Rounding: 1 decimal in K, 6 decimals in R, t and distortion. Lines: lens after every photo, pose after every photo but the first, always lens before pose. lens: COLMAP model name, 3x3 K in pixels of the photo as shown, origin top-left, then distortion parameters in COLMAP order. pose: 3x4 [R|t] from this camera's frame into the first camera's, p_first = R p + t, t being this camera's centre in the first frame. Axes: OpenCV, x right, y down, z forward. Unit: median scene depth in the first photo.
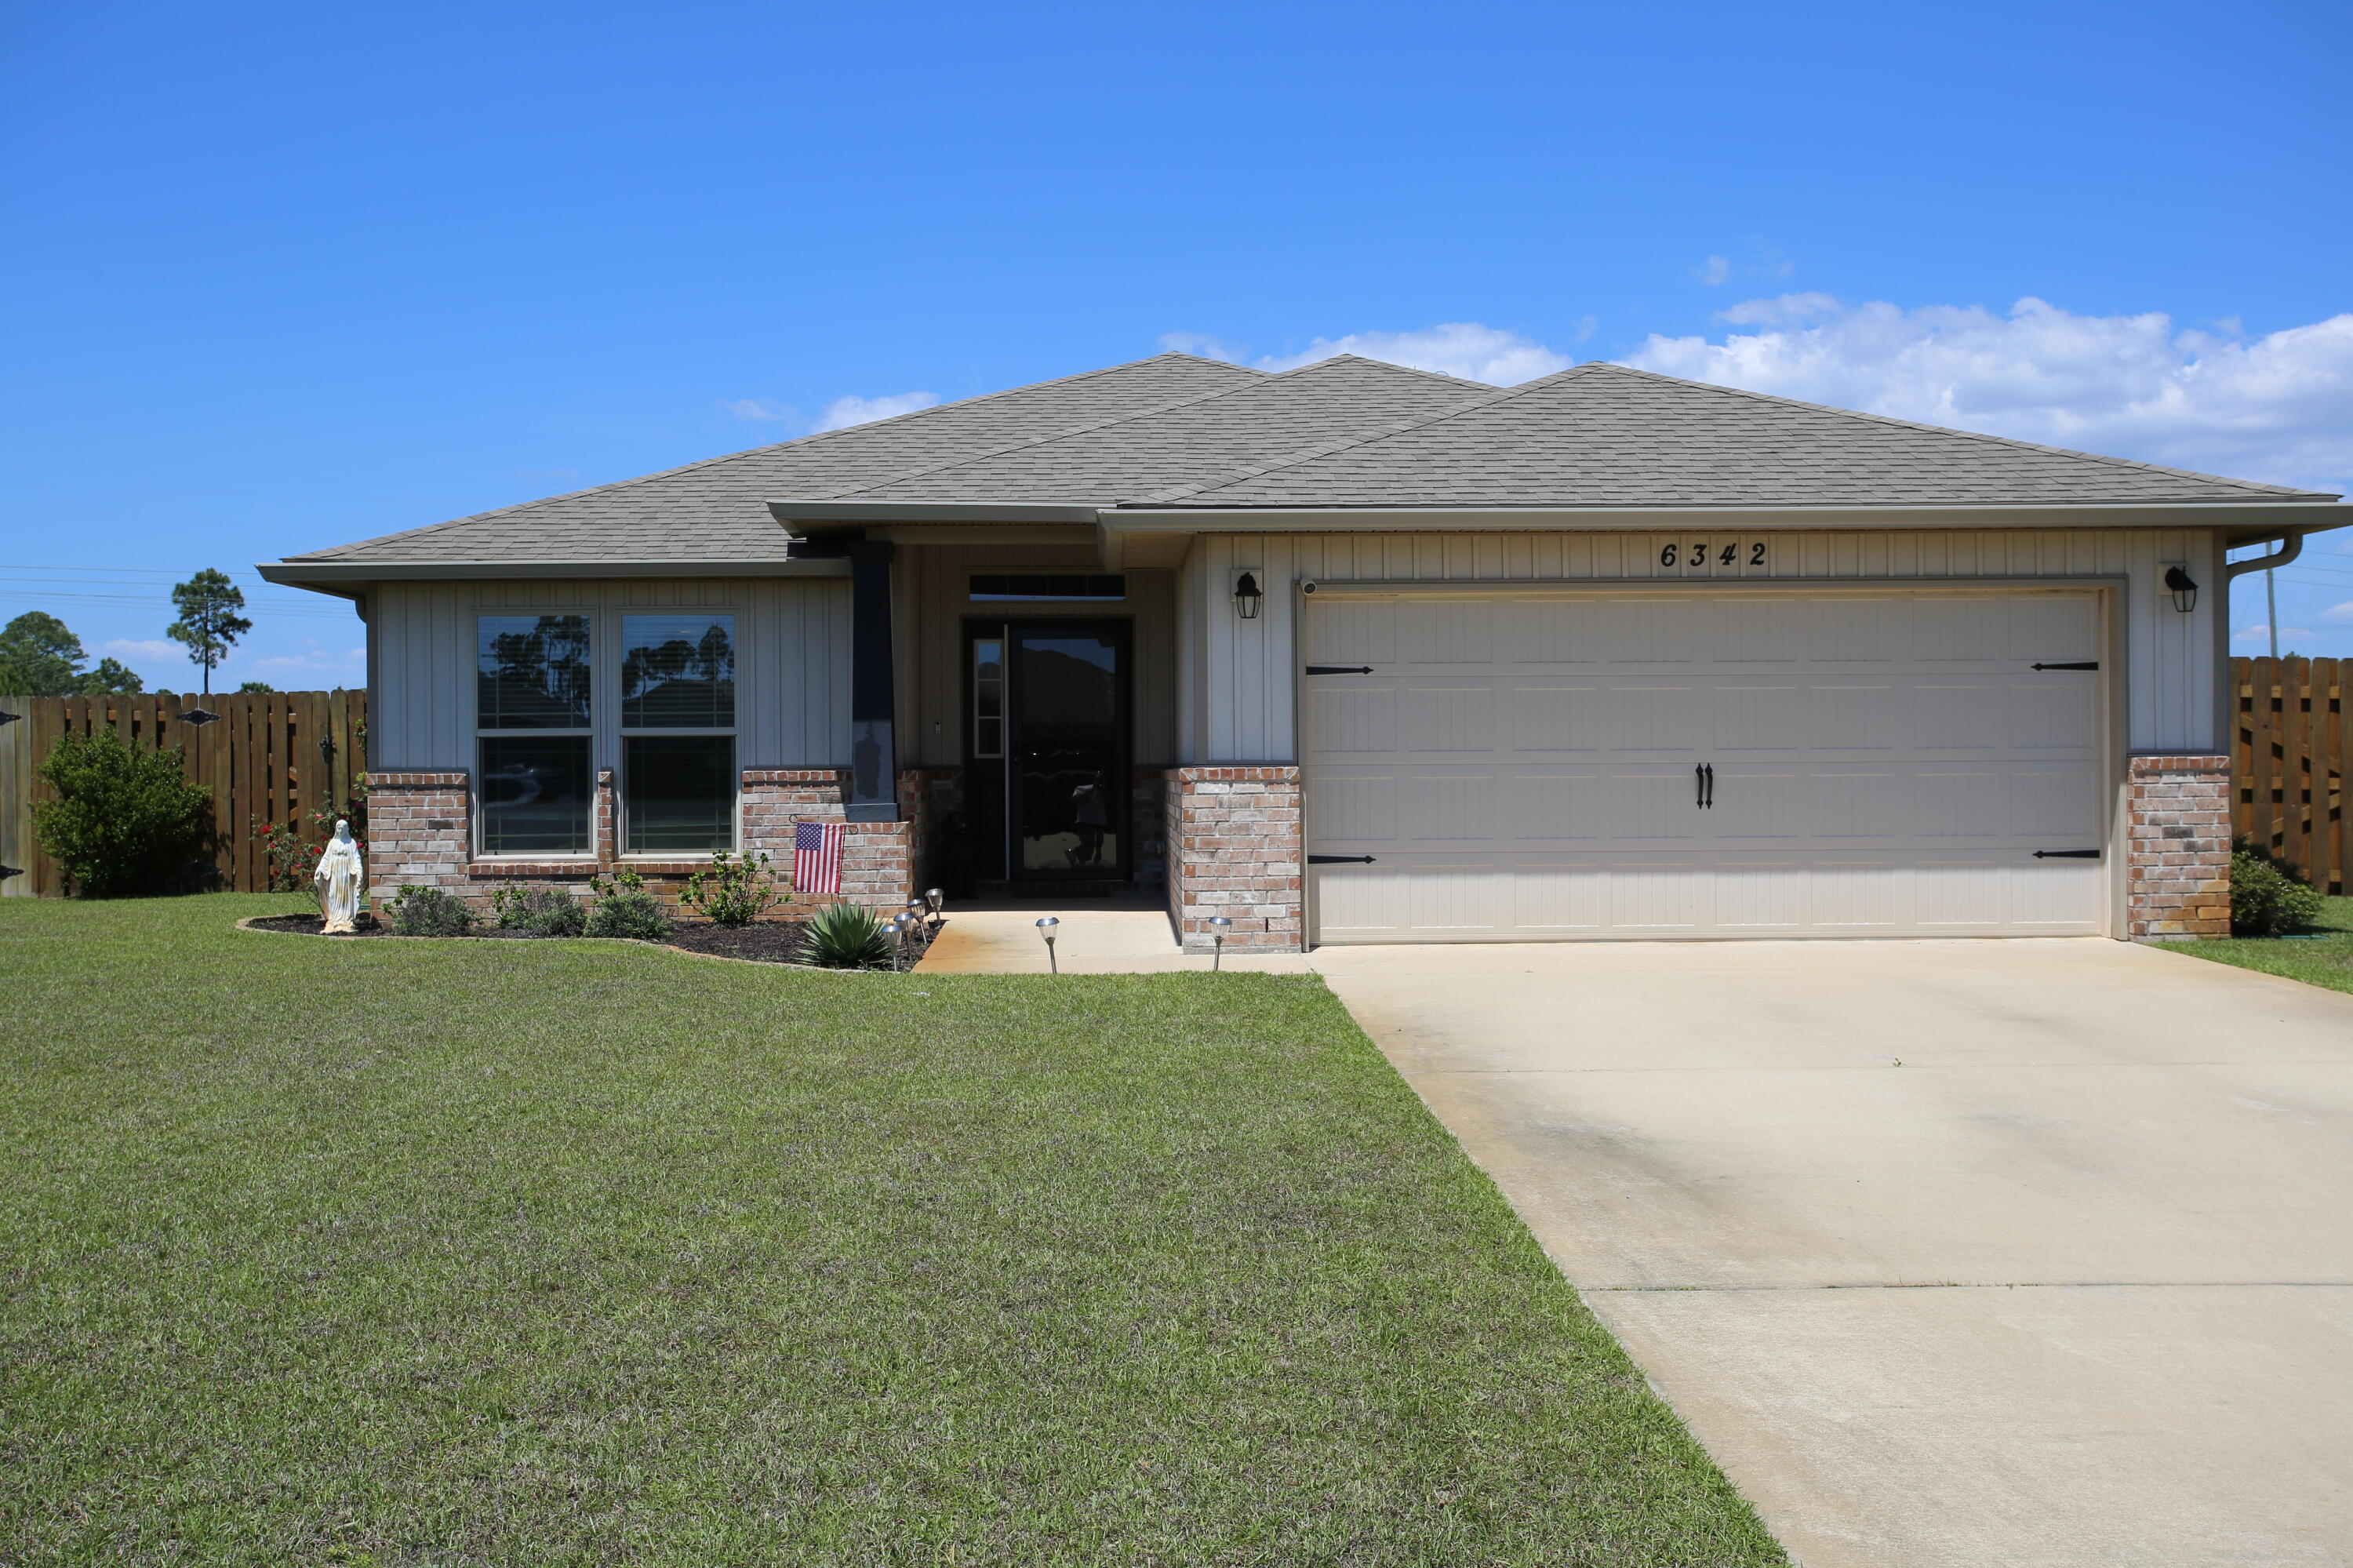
lens RADIAL K [[2226.9, 0, 1176.5], [0, 2226.9, 784.0], [0, 0, 1]] dist [-0.004272, 0.097833]
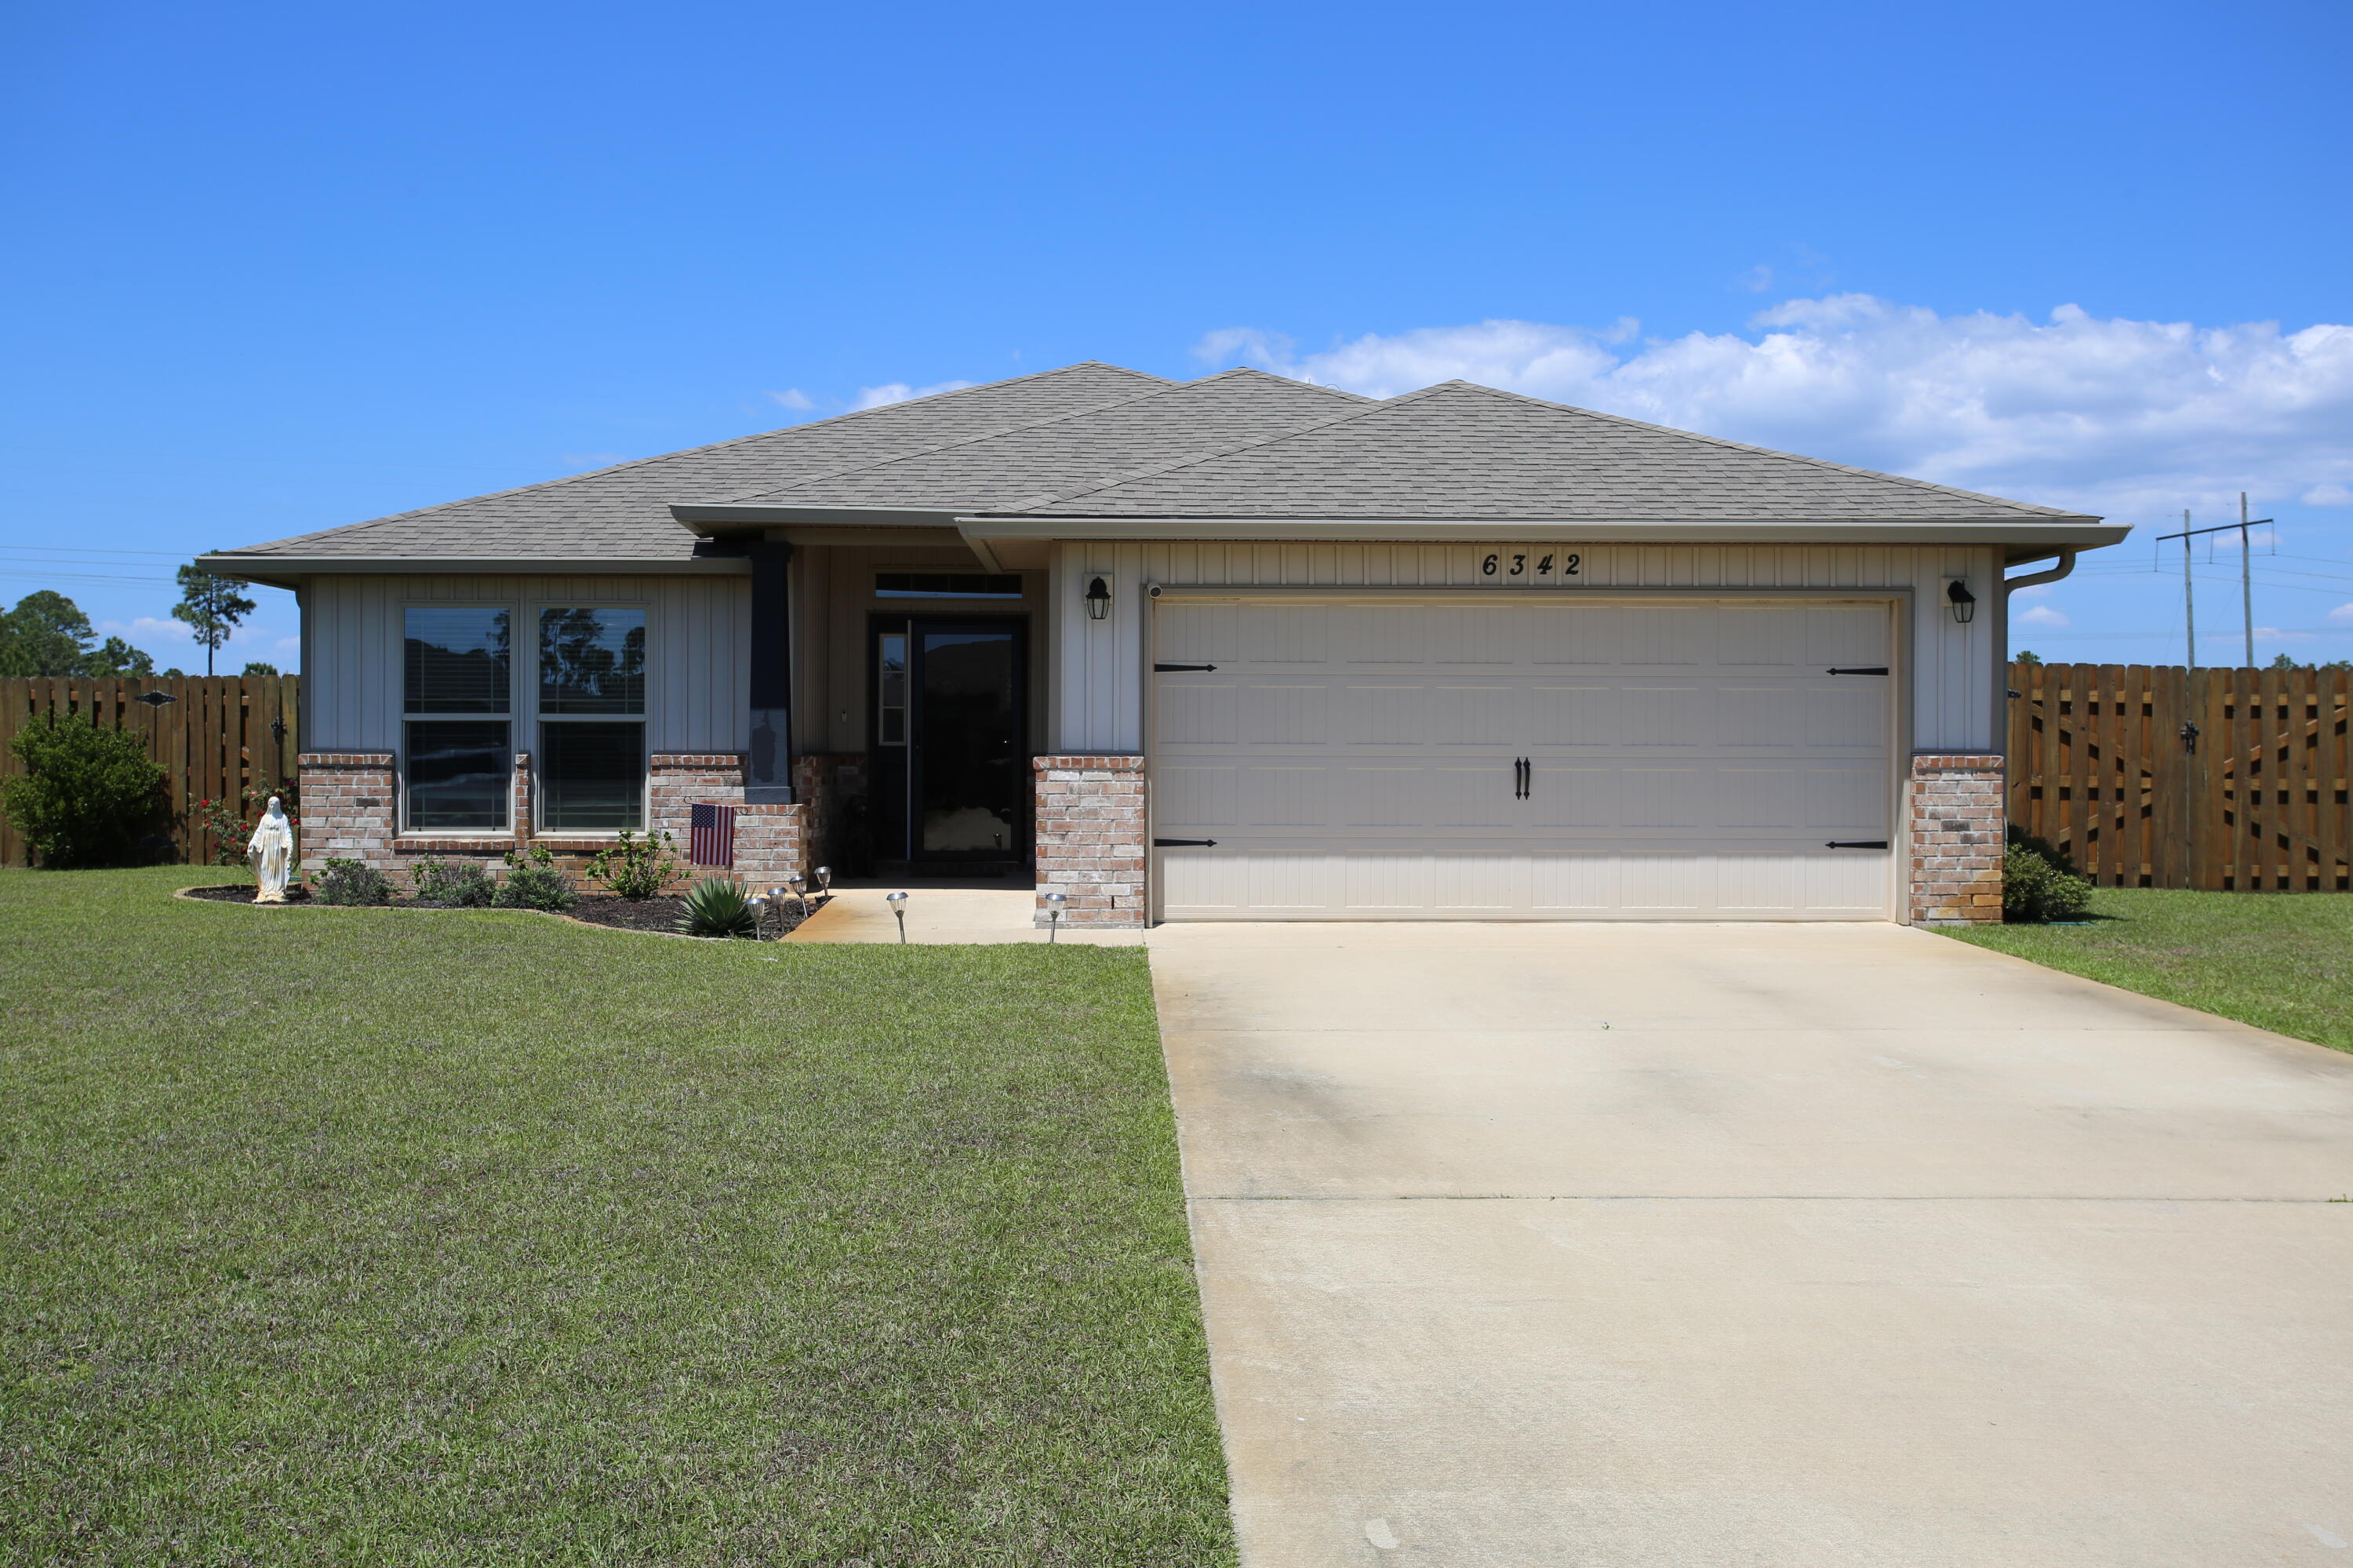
lens RADIAL K [[2211.3, 0, 1176.5], [0, 2211.3, 784.0], [0, 0, 1]] dist [-0.008999, 0.108061]
pose [[0.999941, 0.010725, -0.001502, 0.062110], [-0.010717, 0.999931, 0.004861, 0.000149], [0.001554, -0.004844, 0.999987, -0.064348]]
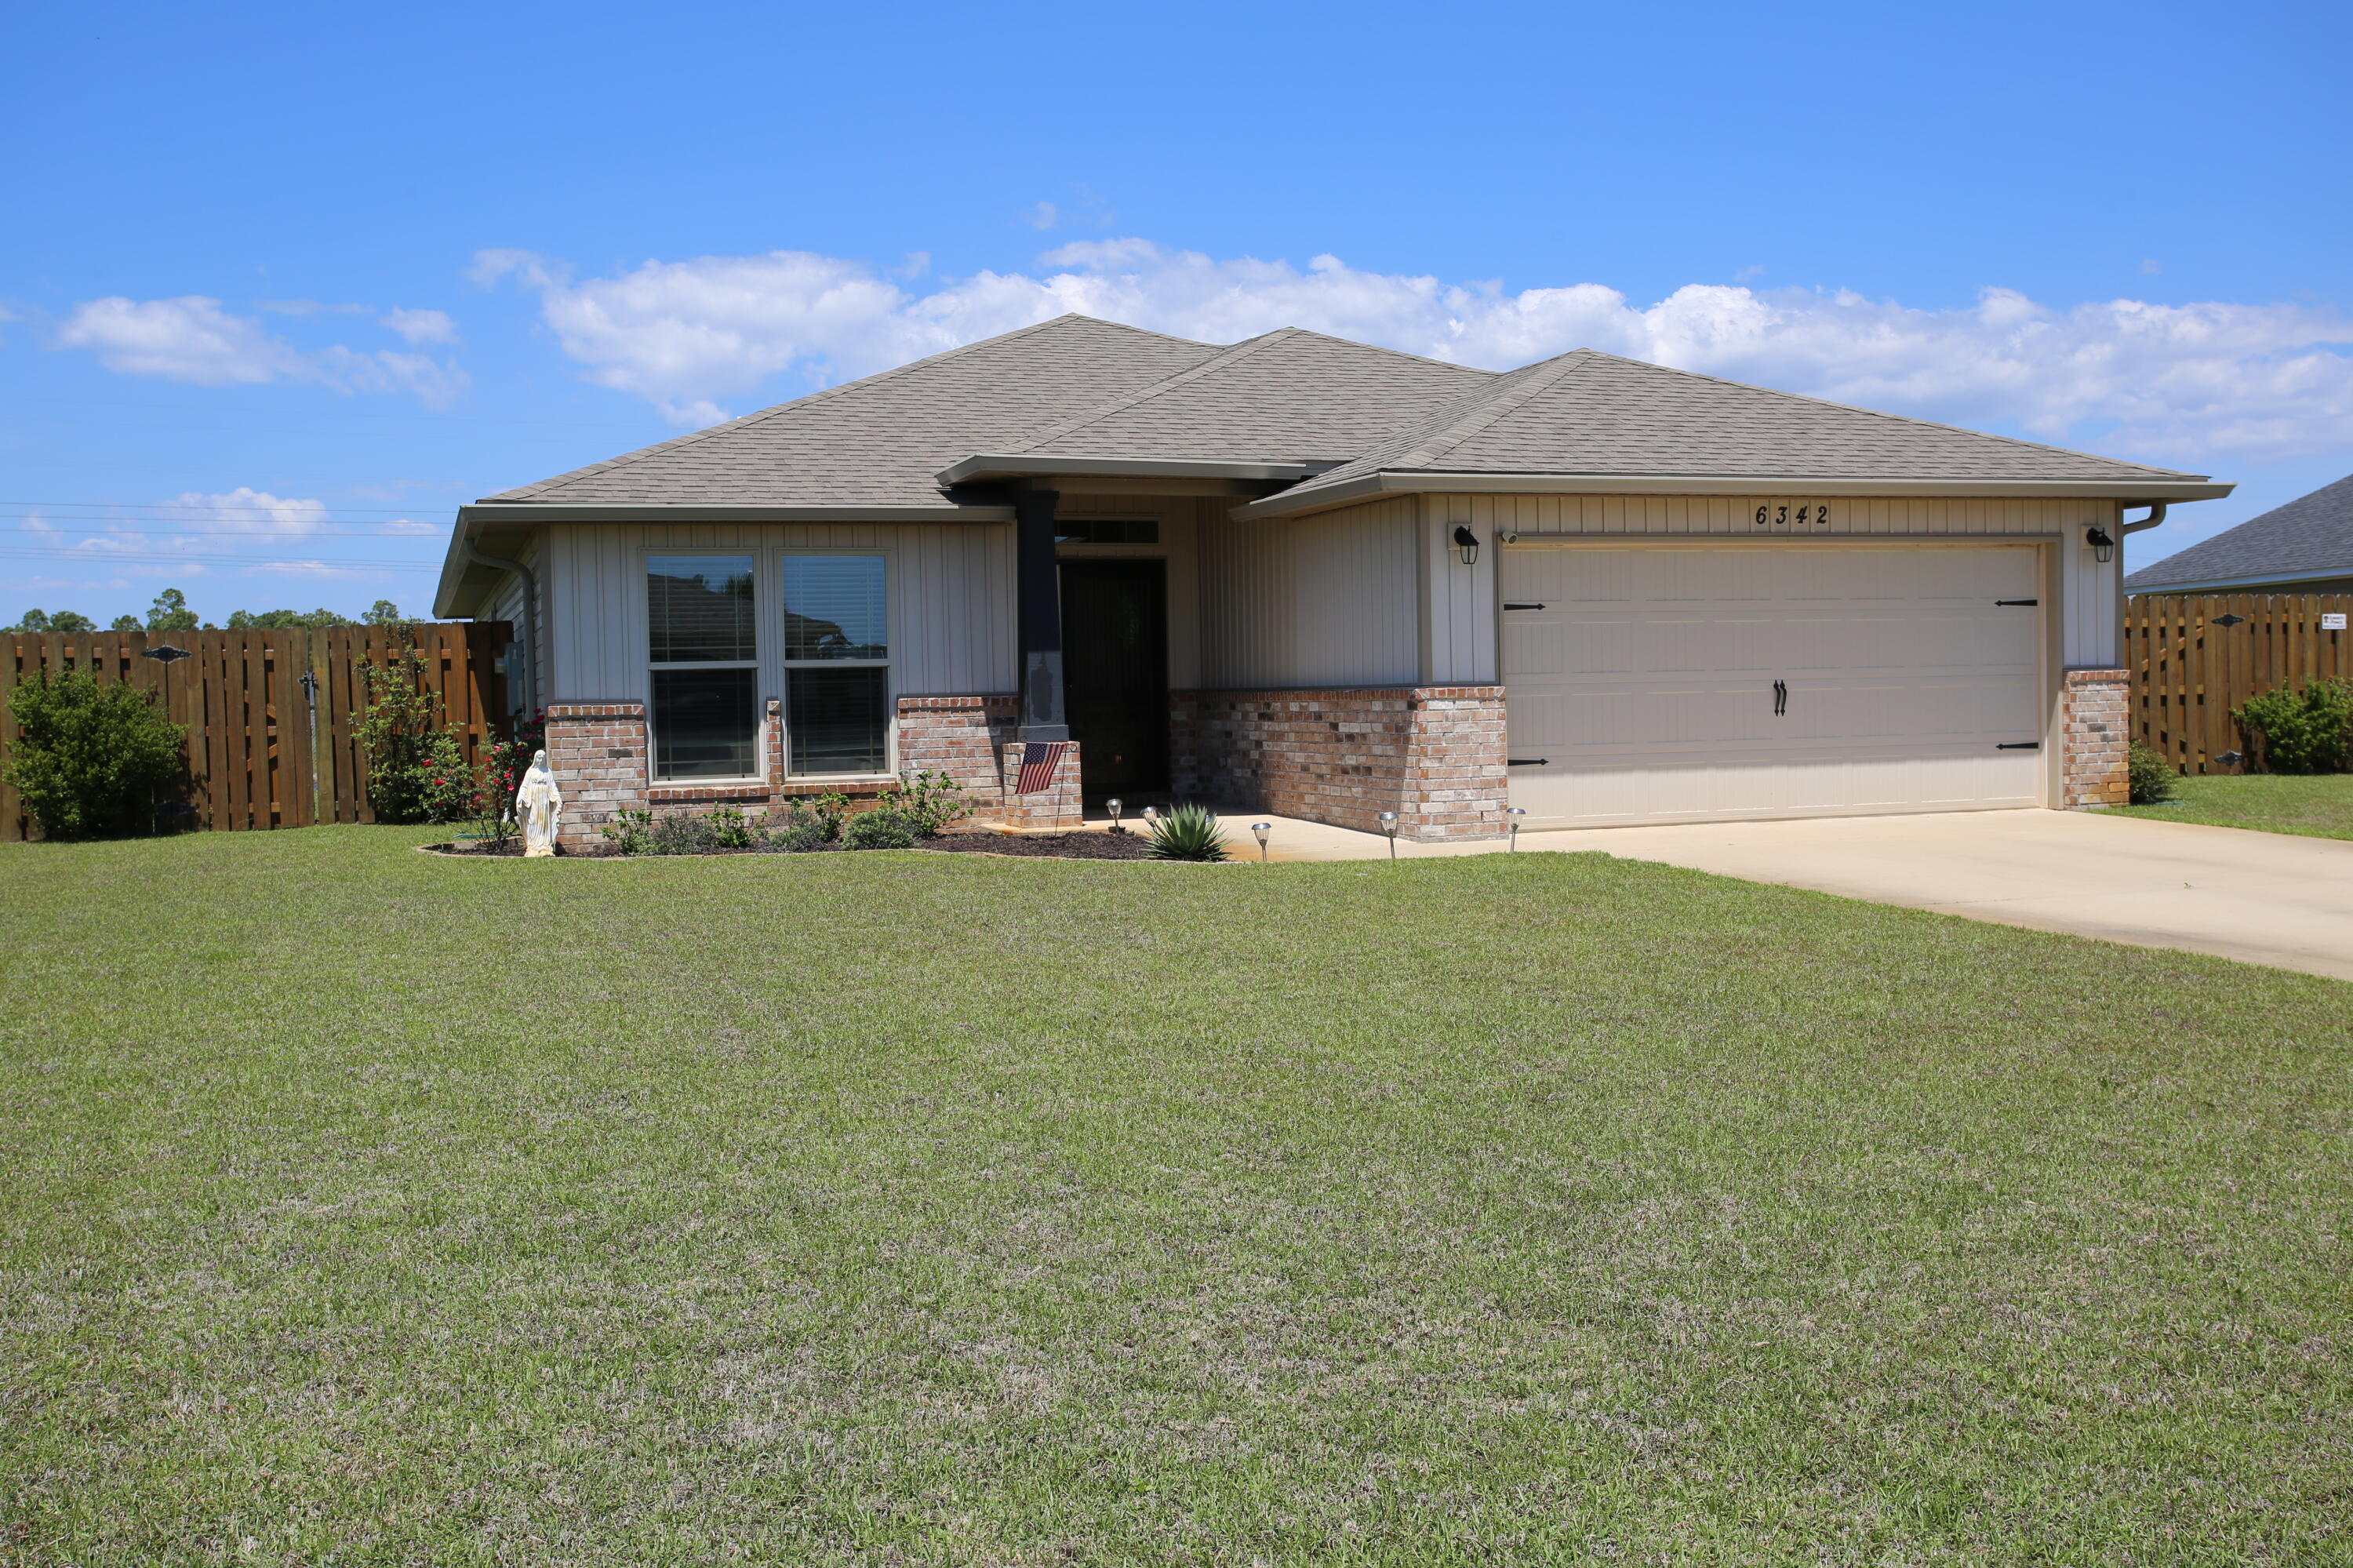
lens RADIAL K [[2211.3, 0, 1176.5], [0, 2211.3, 784.0], [0, 0, 1]] dist [-0.008999, 0.108061]
pose [[0.954418, -0.025286, 0.297400, -0.408484], [0.015880, 0.999296, 0.034000, 0.001385], [-0.298050, -0.027727, 0.954147, -0.086342]]
